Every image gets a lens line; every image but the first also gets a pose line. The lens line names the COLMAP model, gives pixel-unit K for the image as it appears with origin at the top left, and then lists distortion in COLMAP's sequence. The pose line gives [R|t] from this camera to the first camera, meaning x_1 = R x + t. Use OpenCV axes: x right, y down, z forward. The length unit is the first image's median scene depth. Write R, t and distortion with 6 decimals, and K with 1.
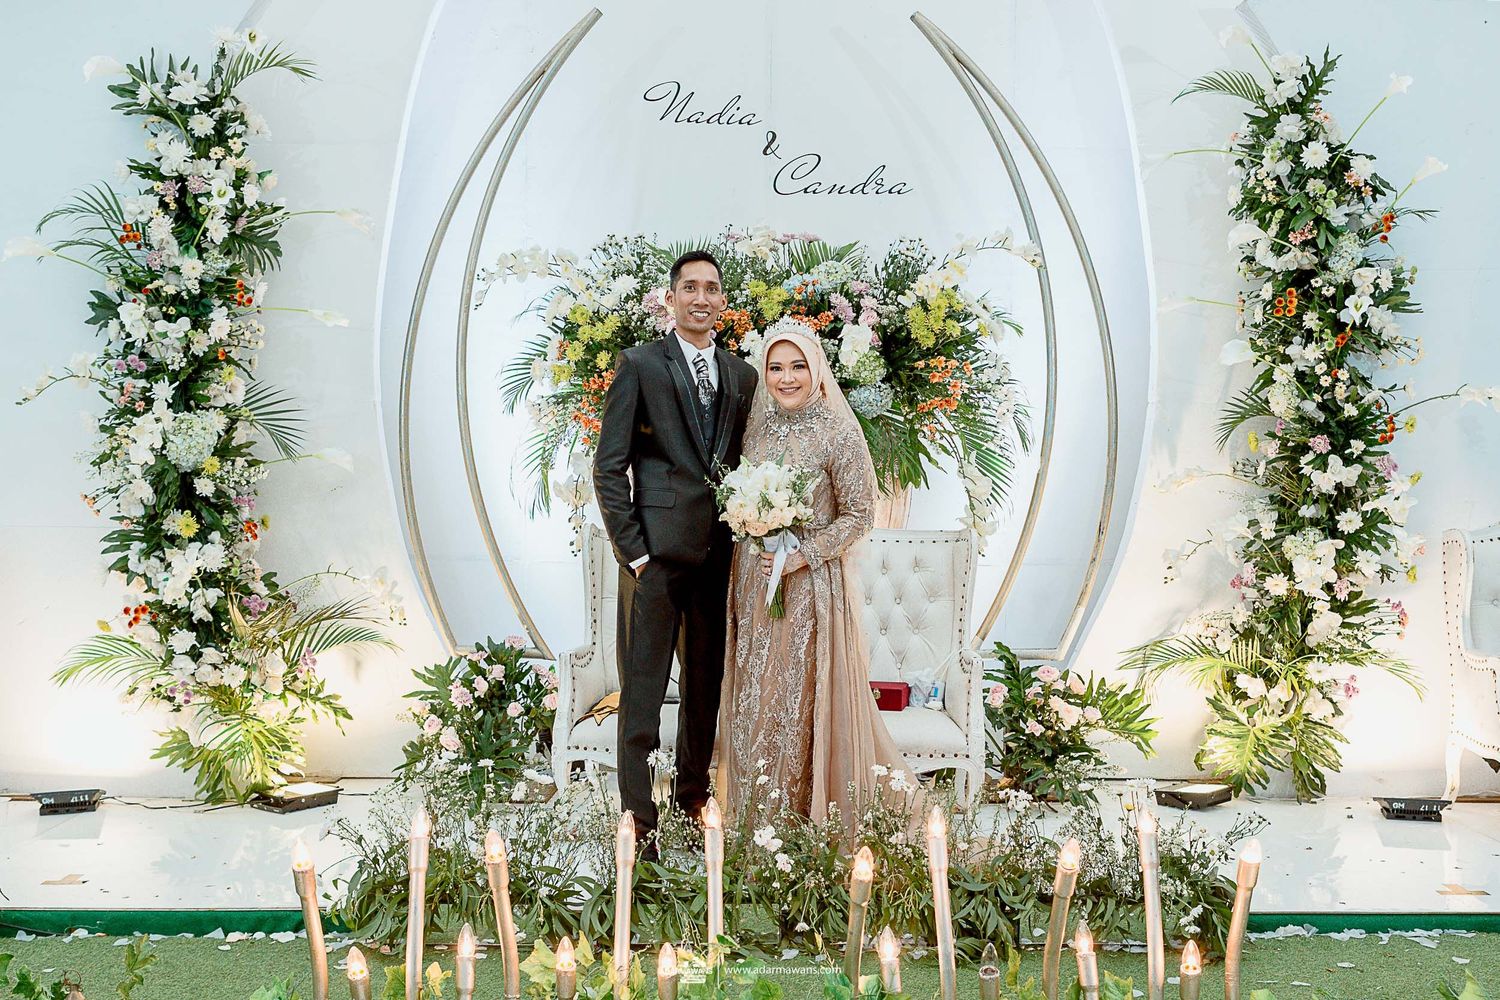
lens RADIAL K [[1603.8, 0, 753.5], [0, 1603.8, 543.1], [0, 0, 1]] dist [-0.013892, -0.005038]
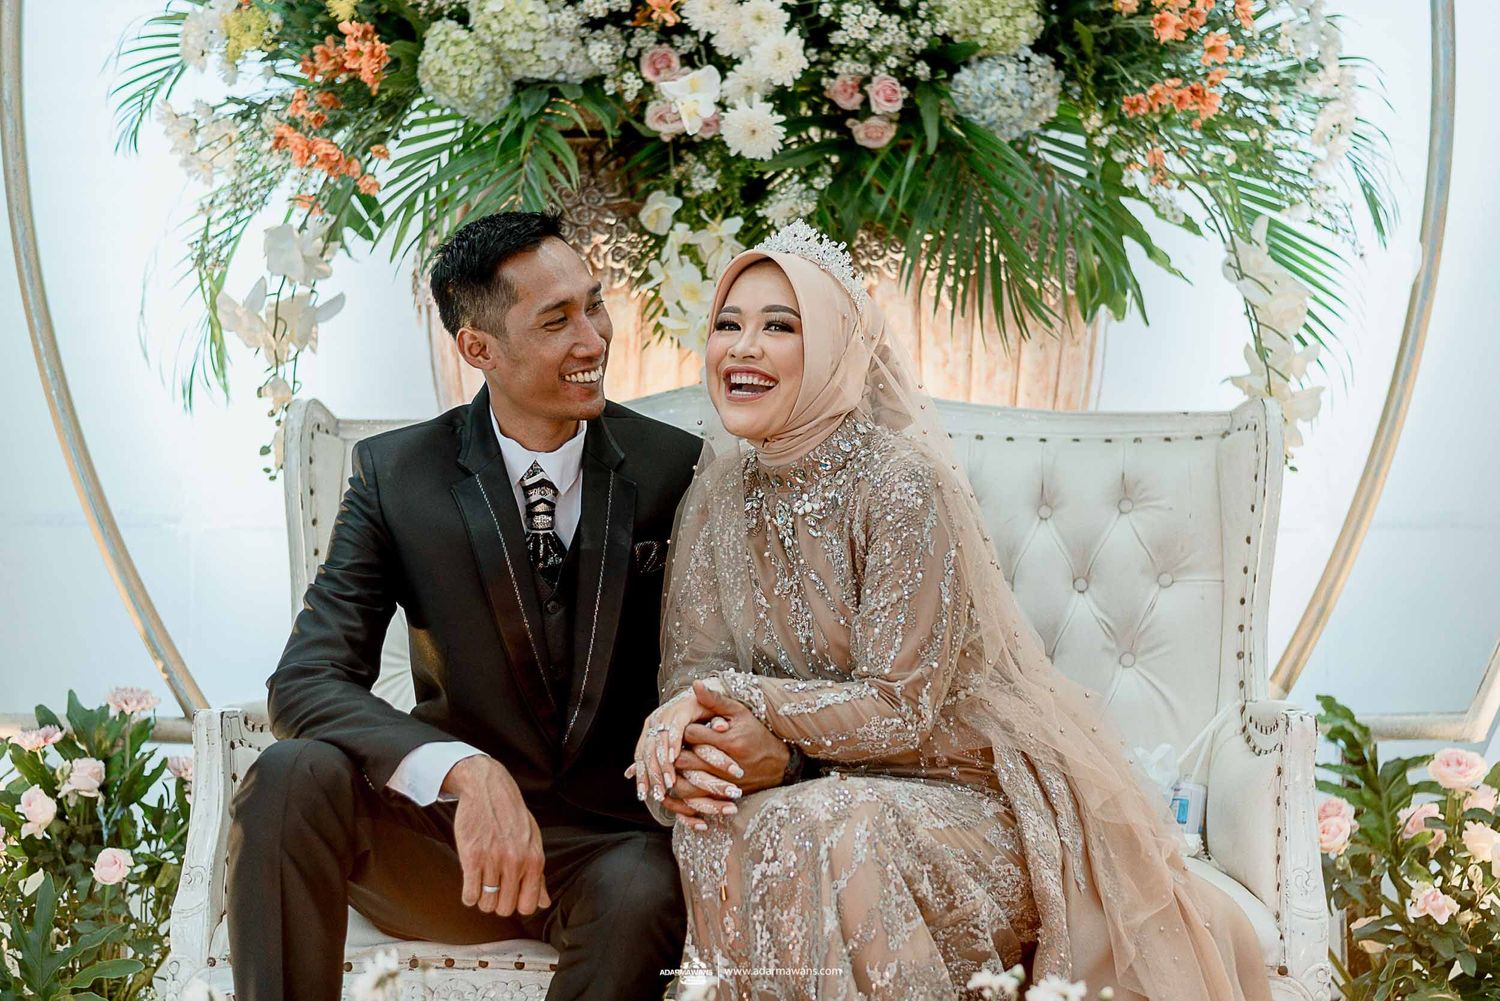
lens RADIAL K [[2614.4, 0, 809.9], [0, 2614.4, 494.0], [0, 0, 1]] dist [0.004458, 0.047691]
pose [[0.999965, -0.006656, 0.004999, 0.019282], [0.006957, 0.998011, -0.062657, 0.052267], [-0.004572, 0.062689, 0.998023, 0.341351]]
